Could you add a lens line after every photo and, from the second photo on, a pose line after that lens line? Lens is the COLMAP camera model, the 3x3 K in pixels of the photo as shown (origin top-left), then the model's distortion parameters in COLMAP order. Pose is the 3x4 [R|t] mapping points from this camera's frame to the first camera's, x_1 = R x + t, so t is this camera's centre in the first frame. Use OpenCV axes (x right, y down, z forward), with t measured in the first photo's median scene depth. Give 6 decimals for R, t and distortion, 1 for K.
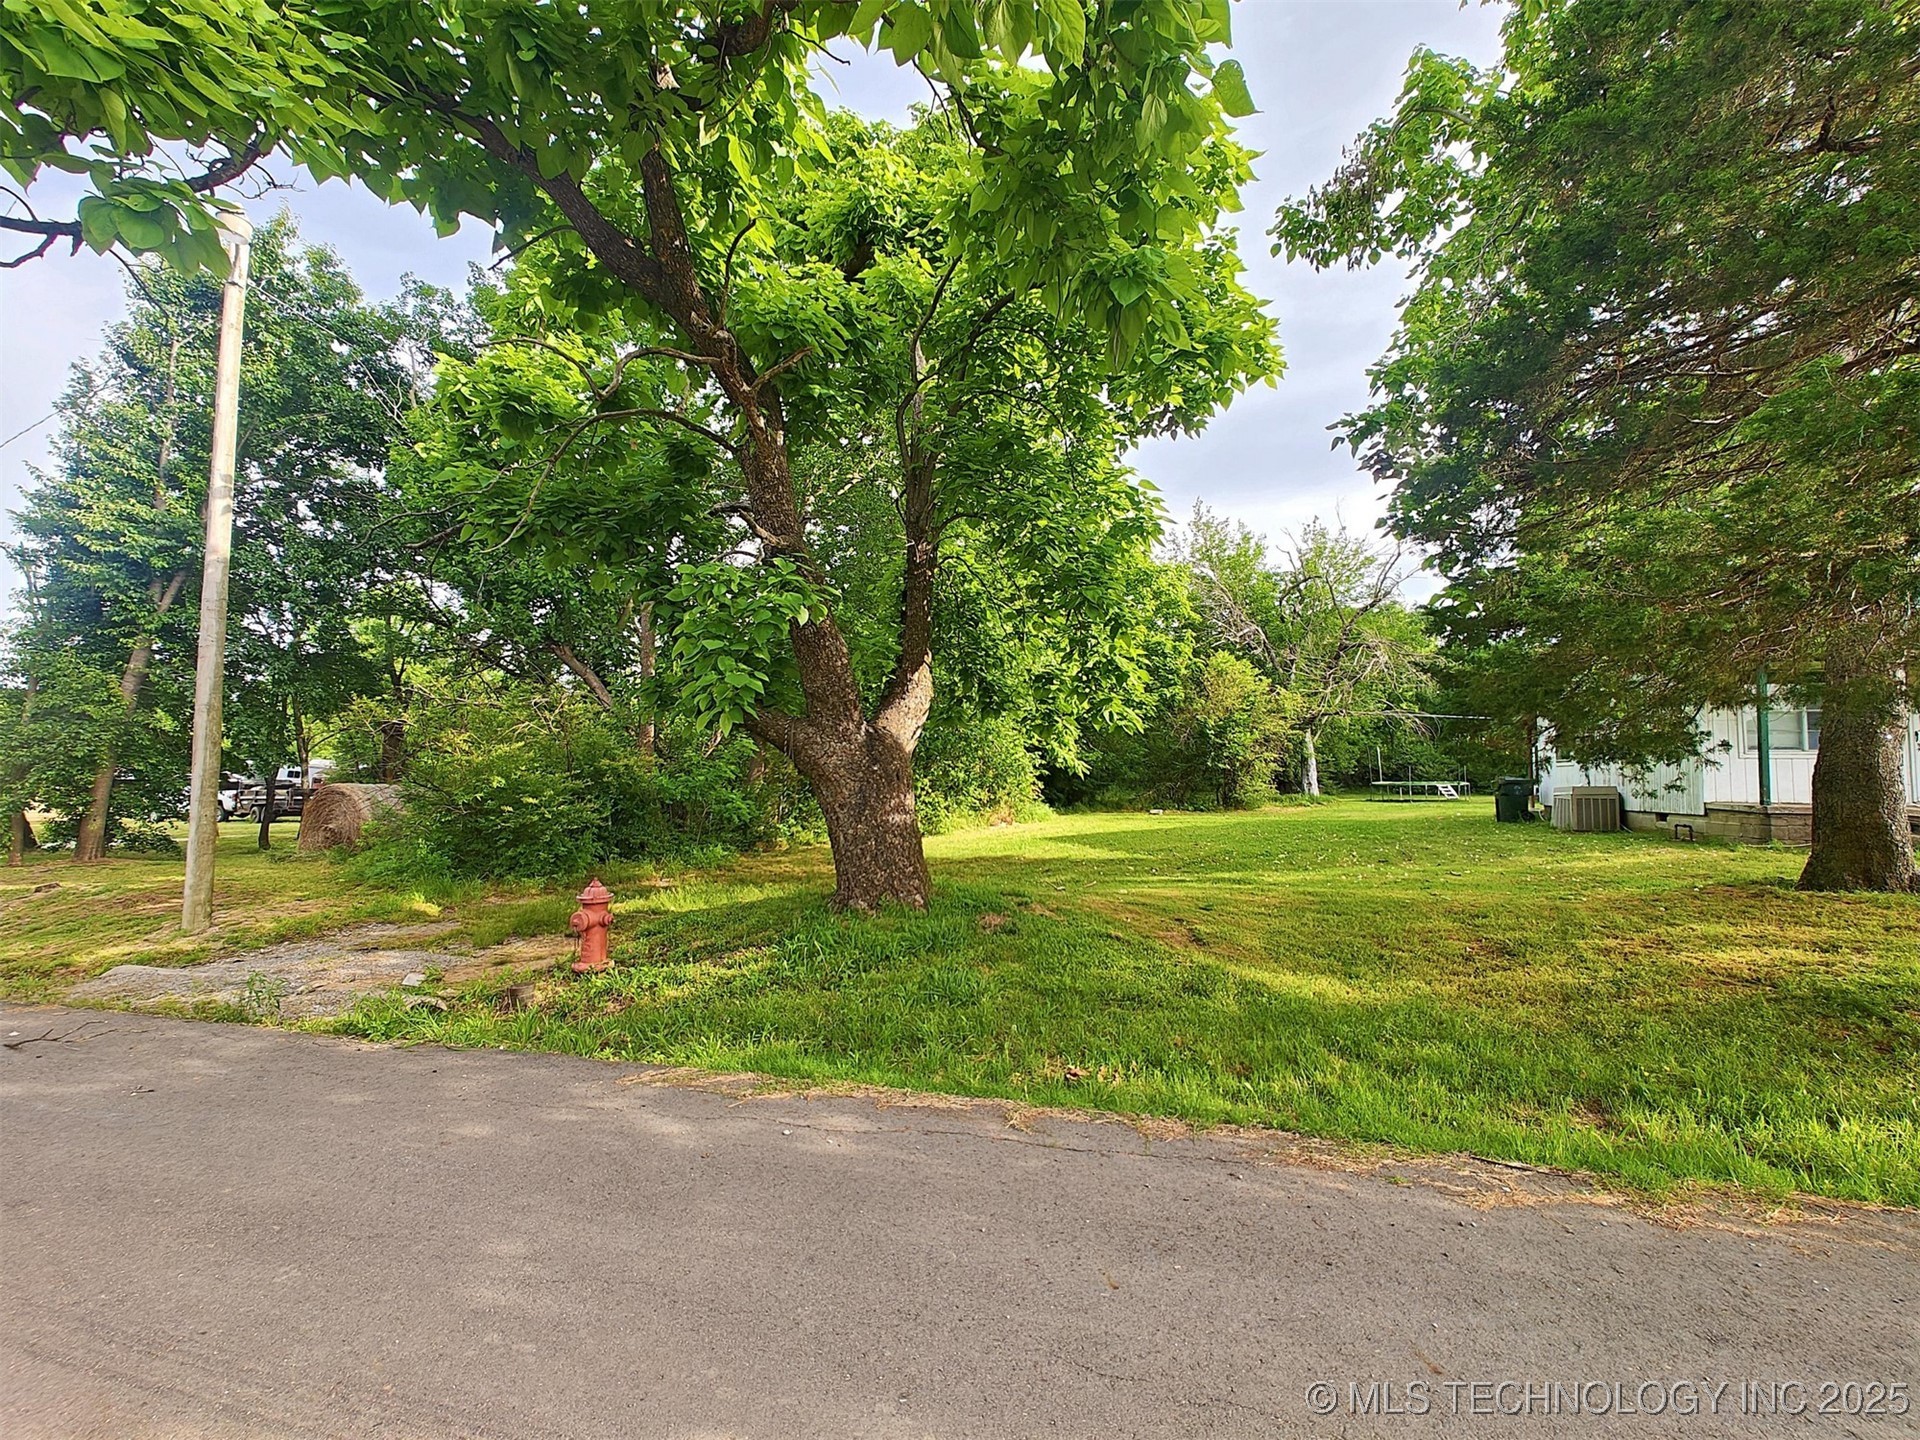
lens RADIAL K [[777.2, 0, 962.2], [0, 777.2, 722.2], [0, 0, 1]] dist [-0.003447, 0.001922]
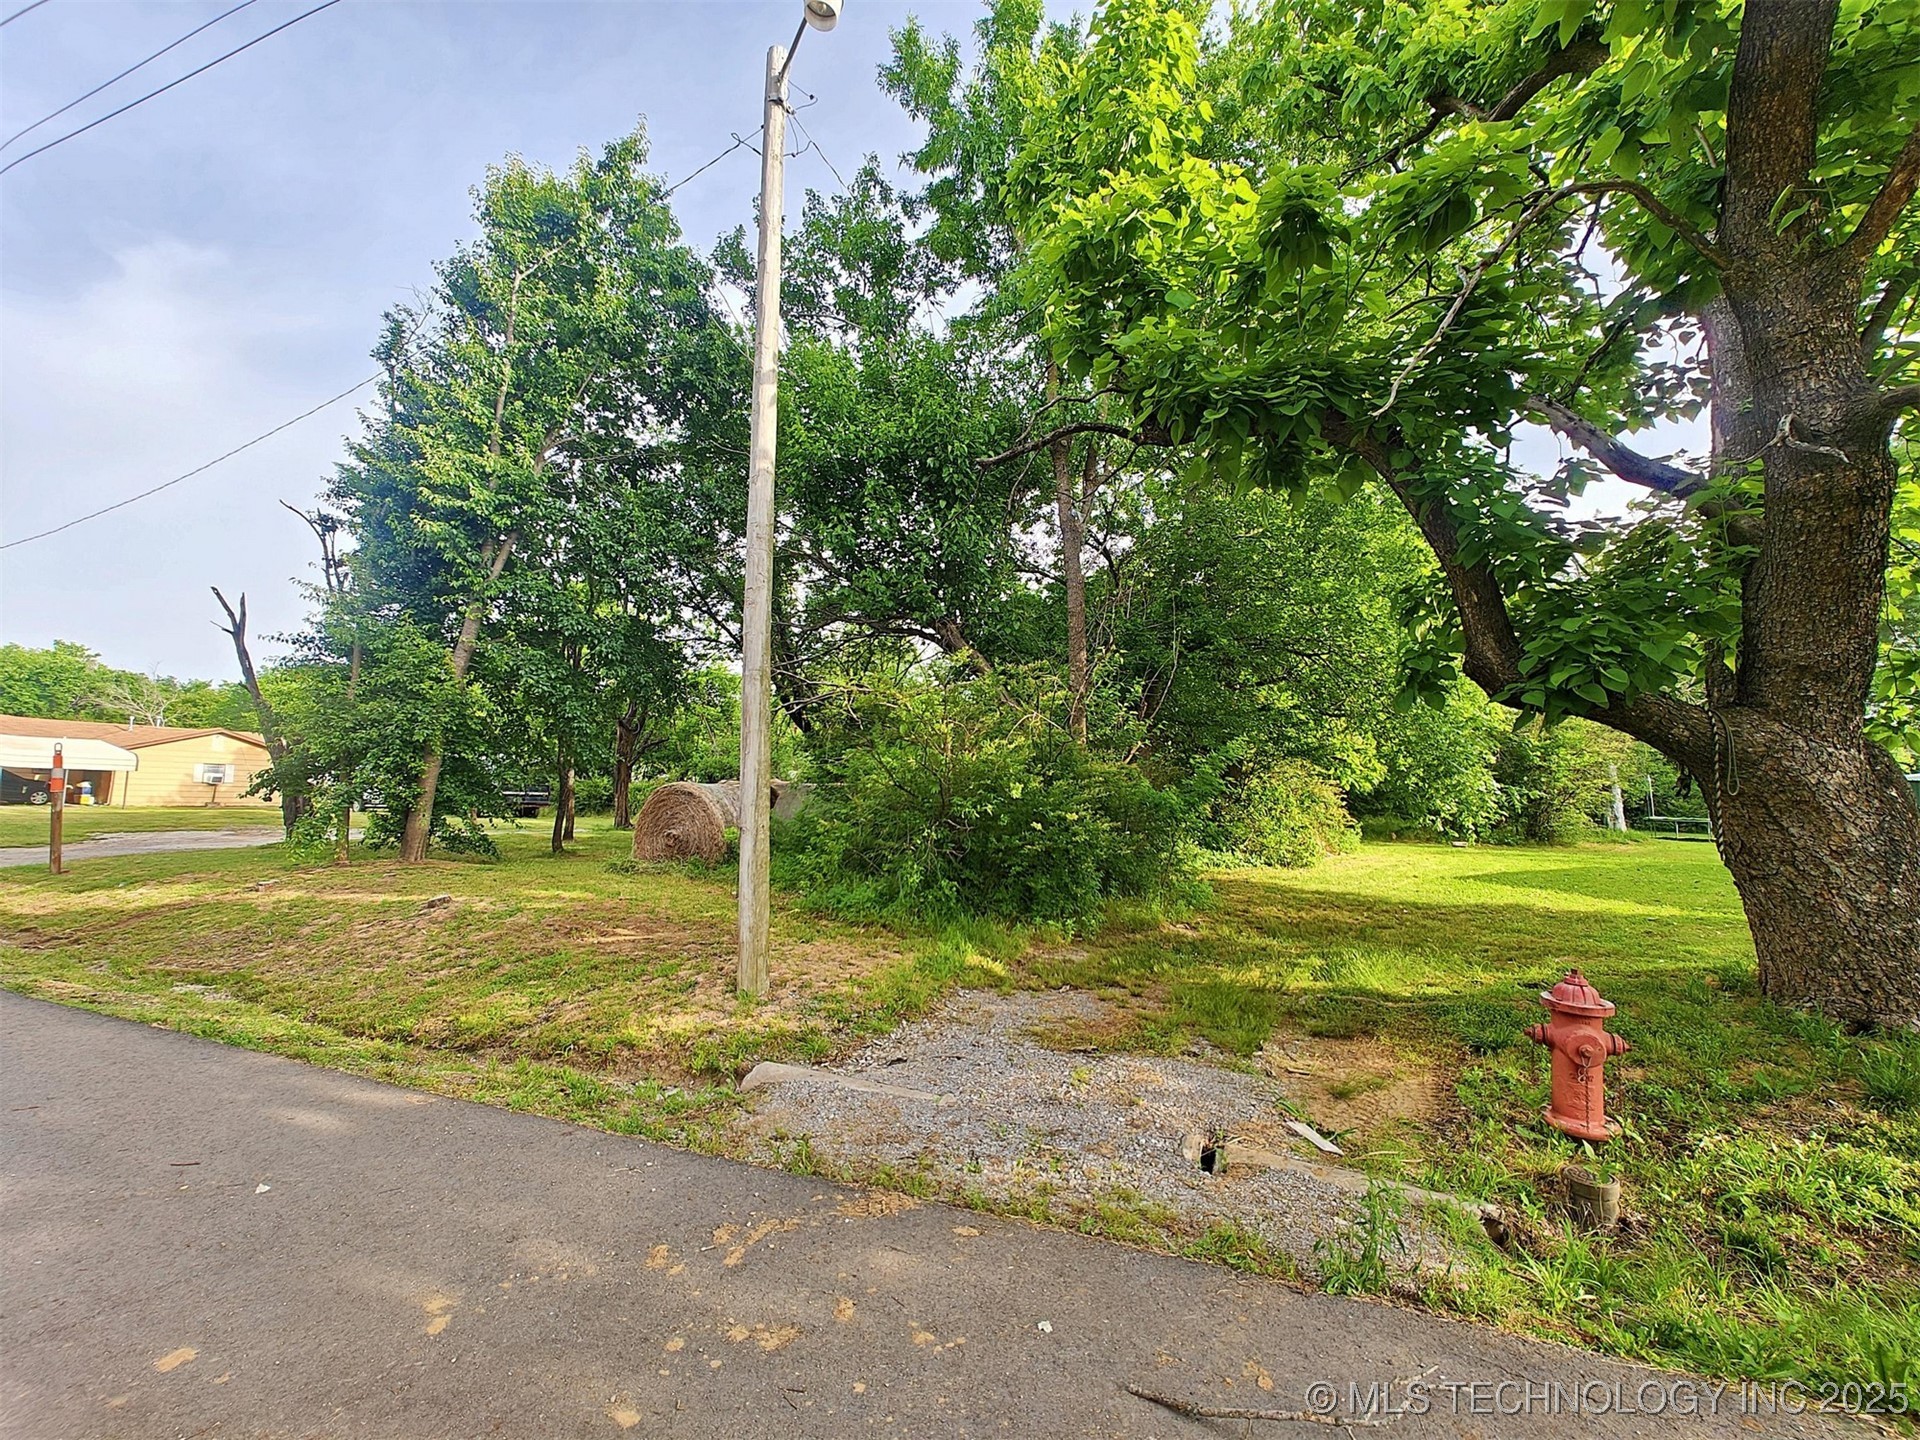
lens RADIAL K [[777.2, 0, 962.2], [0, 777.2, 722.2], [0, 0, 1]] dist [-0.003447, 0.001922]
pose [[0.995427, 0.025951, -0.091932, -0.431399], [-0.027480, 0.999504, -0.015404, 0.018590], [0.091486, 0.017859, 0.995646, 0.185399]]
